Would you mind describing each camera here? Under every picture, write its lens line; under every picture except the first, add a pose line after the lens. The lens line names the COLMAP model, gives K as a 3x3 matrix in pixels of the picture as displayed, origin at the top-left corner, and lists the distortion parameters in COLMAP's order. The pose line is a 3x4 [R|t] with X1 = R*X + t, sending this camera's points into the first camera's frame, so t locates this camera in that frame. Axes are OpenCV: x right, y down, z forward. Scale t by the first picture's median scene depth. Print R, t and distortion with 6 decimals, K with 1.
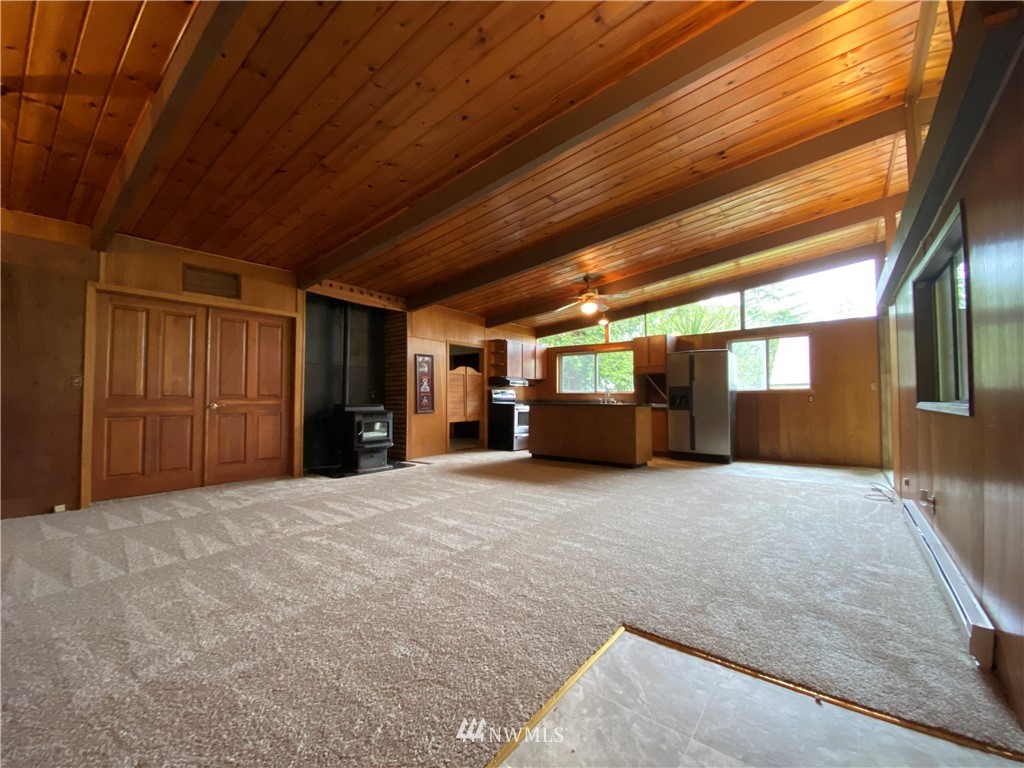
lens RADIAL K [[413.1, 0, 509.1], [0, 413.1, 385.9], [0, 0, 1]] dist [0.028624, -0.026330]
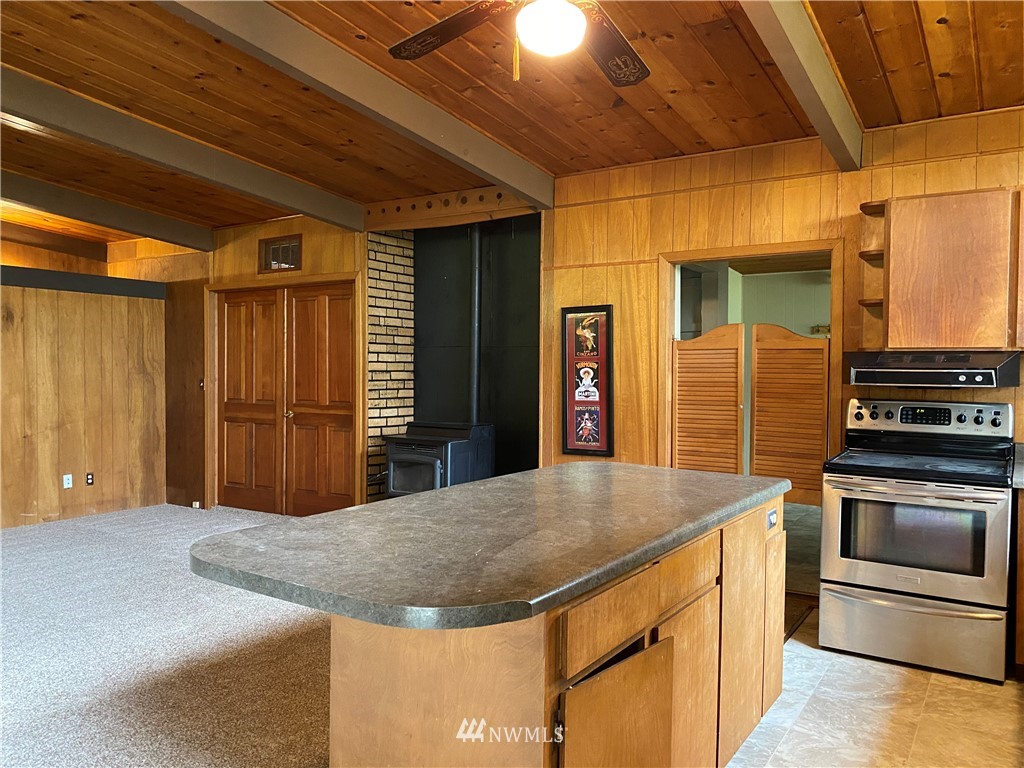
lens RADIAL K [[780.1, 0, 507.1], [0, 780.1, 380.3], [0, 0, 1]] dist [0.093791, -0.138852]
pose [[0.085612, 0.019871, -0.996130, 0.491860], [0.027543, 0.999372, 0.022303, -0.022963], [0.995948, -0.029346, 0.085011, 0.800701]]
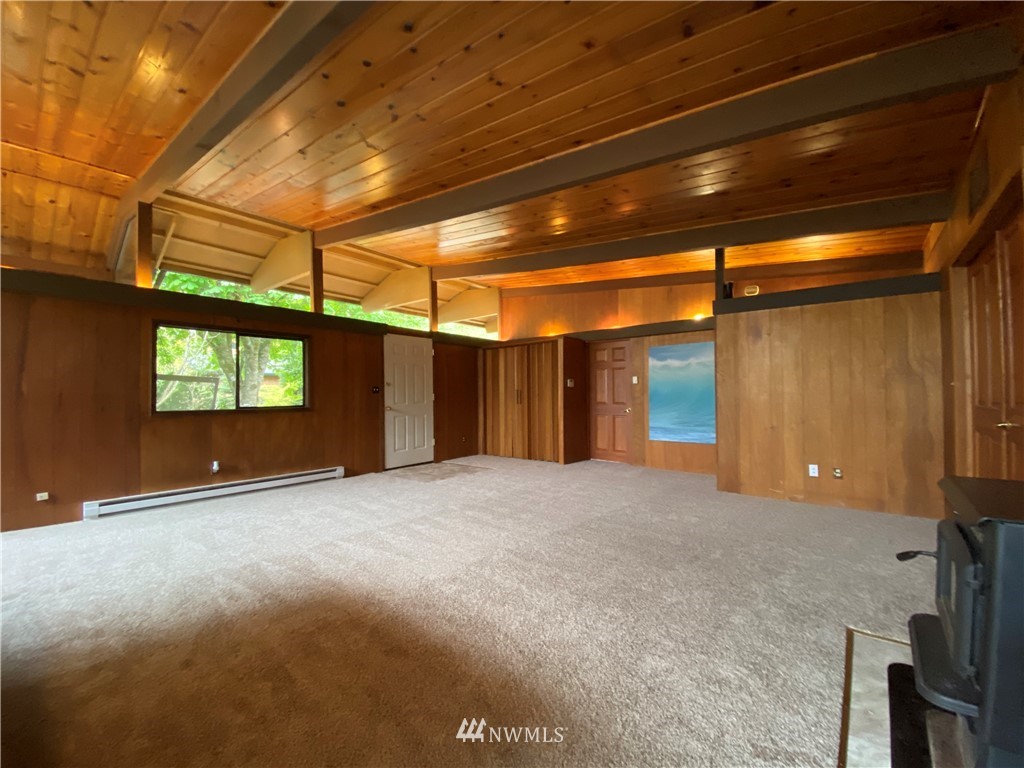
lens RADIAL K [[409.7, 0, 505.2], [0, 409.7, 387.7], [0, 0, 1]] dist [0.028476, -0.026634]
pose [[-0.999577, 0.011192, 0.026841, -0.079535], [0.009899, 0.998806, -0.047831, 0.013638], [-0.027345, -0.047546, -0.998495, 0.932680]]
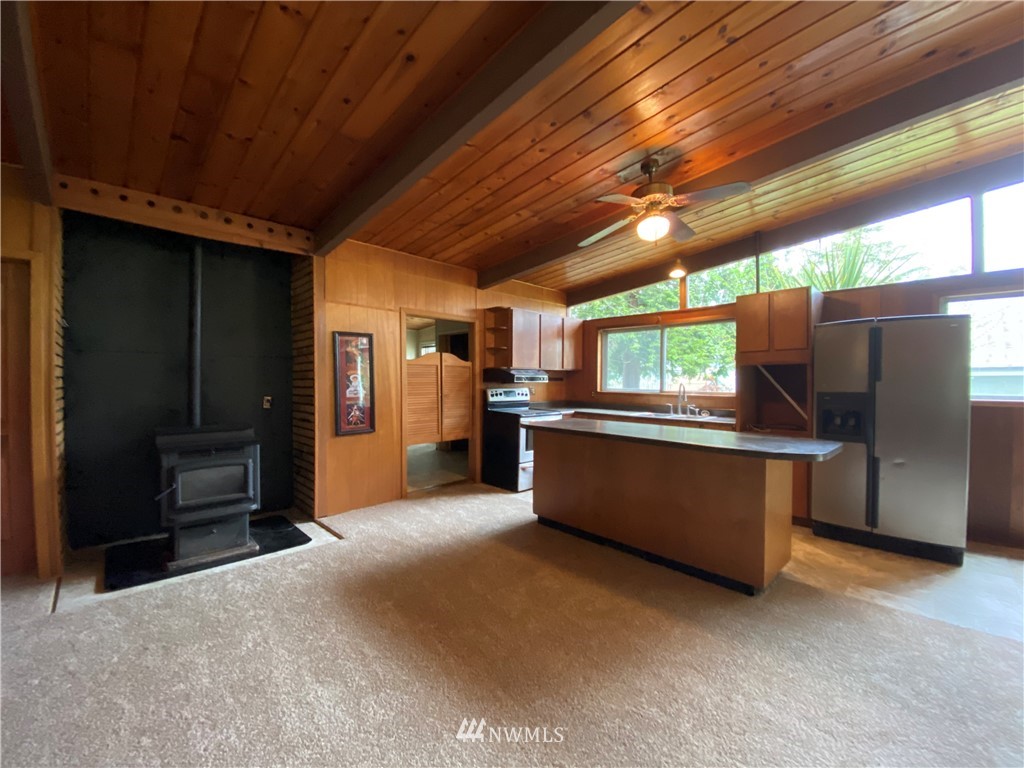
lens RADIAL K [[413.1, 0, 509.1], [0, 413.1, 385.9], [0, 0, 1]] dist [0.028624, -0.026330]
pose [[0.990500, 0.005482, -0.137400, 0.082601], [0.001226, 0.998813, 0.048688, -0.027762], [0.137504, -0.048394, 0.989318, 0.423278]]
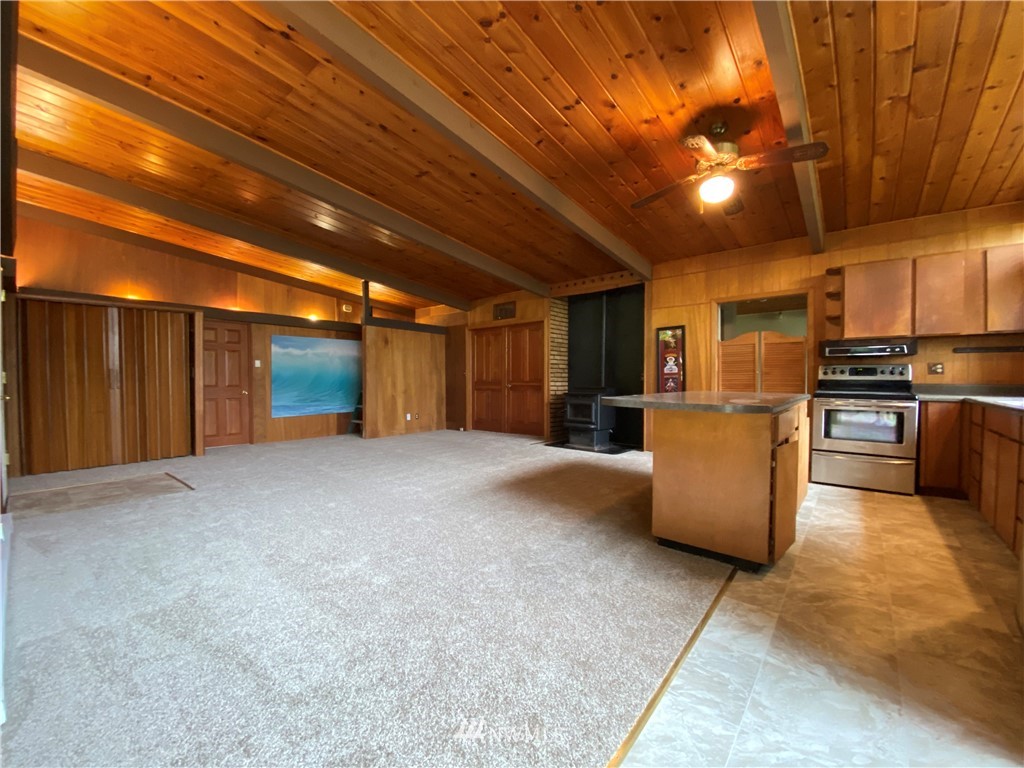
lens RADIAL K [[409.7, 0, 505.2], [0, 409.7, 387.7], [0, 0, 1]] dist [0.028476, -0.026634]
pose [[-0.041181, 0.022588, -0.998896, 0.571556], [0.035671, 0.999140, 0.021123, 0.013091], [0.998515, -0.034762, -0.041952, 0.658796]]
